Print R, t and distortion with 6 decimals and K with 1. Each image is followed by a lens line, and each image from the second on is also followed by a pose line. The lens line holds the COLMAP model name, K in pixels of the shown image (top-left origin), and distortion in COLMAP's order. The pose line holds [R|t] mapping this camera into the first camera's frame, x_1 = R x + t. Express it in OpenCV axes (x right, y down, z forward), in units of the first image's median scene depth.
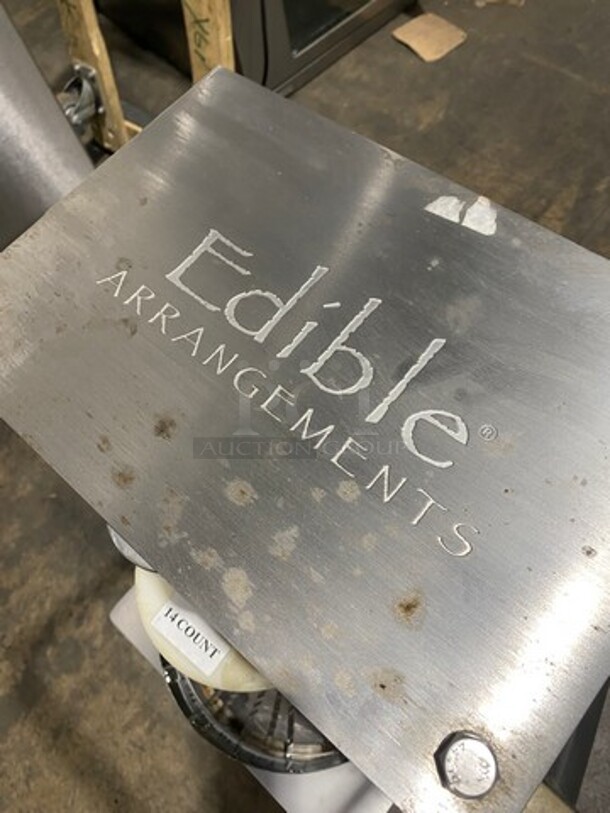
lens RADIAL K [[628.0, 0, 302.0], [0, 628.0, 409.7], [0, 0, 1]] dist [0.000408, 0.003316]
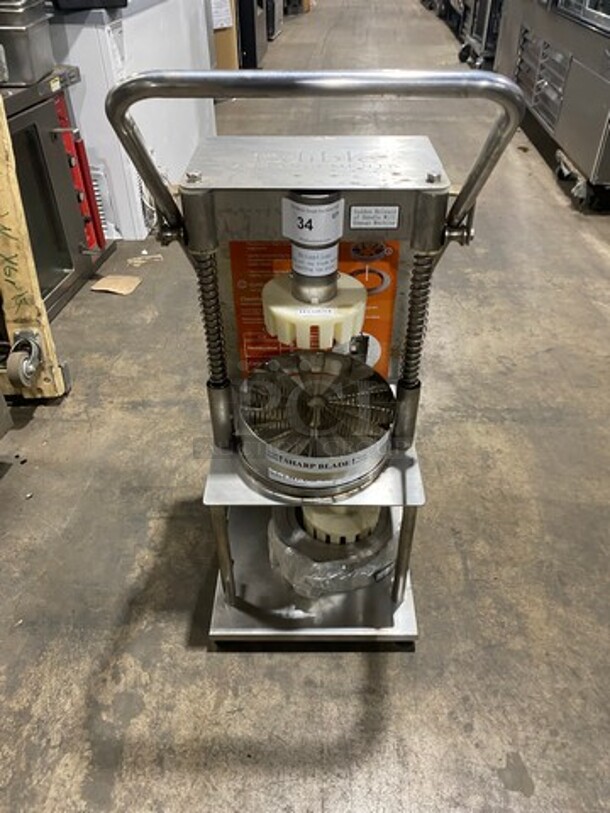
lens RADIAL K [[614.0, 0, 305.0], [0, 614.0, 406.5], [0, 0, 1]] dist [0.002630, -0.000150]
pose [[0.750856, -0.285850, 0.595403, -0.597304], [0.541107, 0.783149, -0.306399, 0.463907], [-0.378705, 0.552238, 0.742708, -0.134579]]
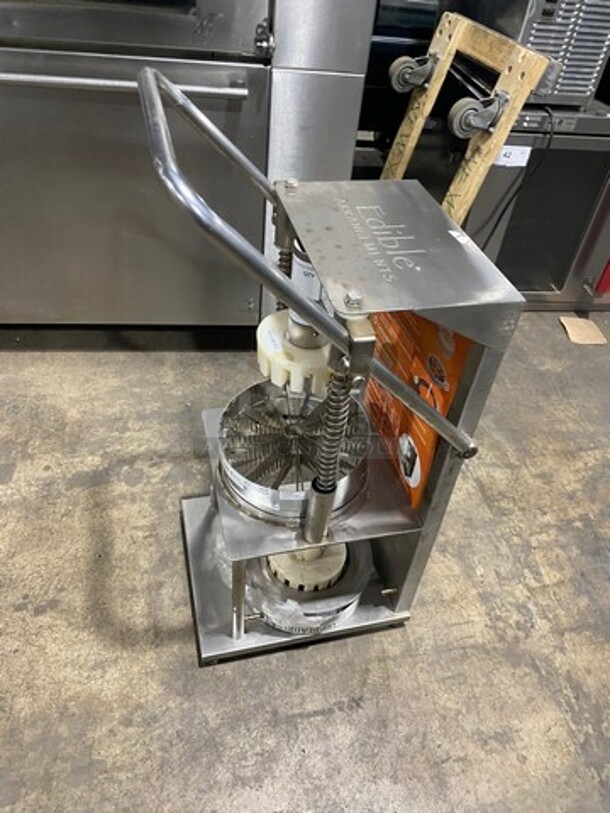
lens RADIAL K [[614.0, 0, 305.0], [0, 614.0, 406.5], [0, 0, 1]] dist [0.002630, -0.000150]
pose [[0.796390, 0.539327, -0.273659, 0.250944], [-0.601537, 0.753201, -0.266160, 0.399669], [0.062572, 0.376583, 0.924267, -0.365304]]
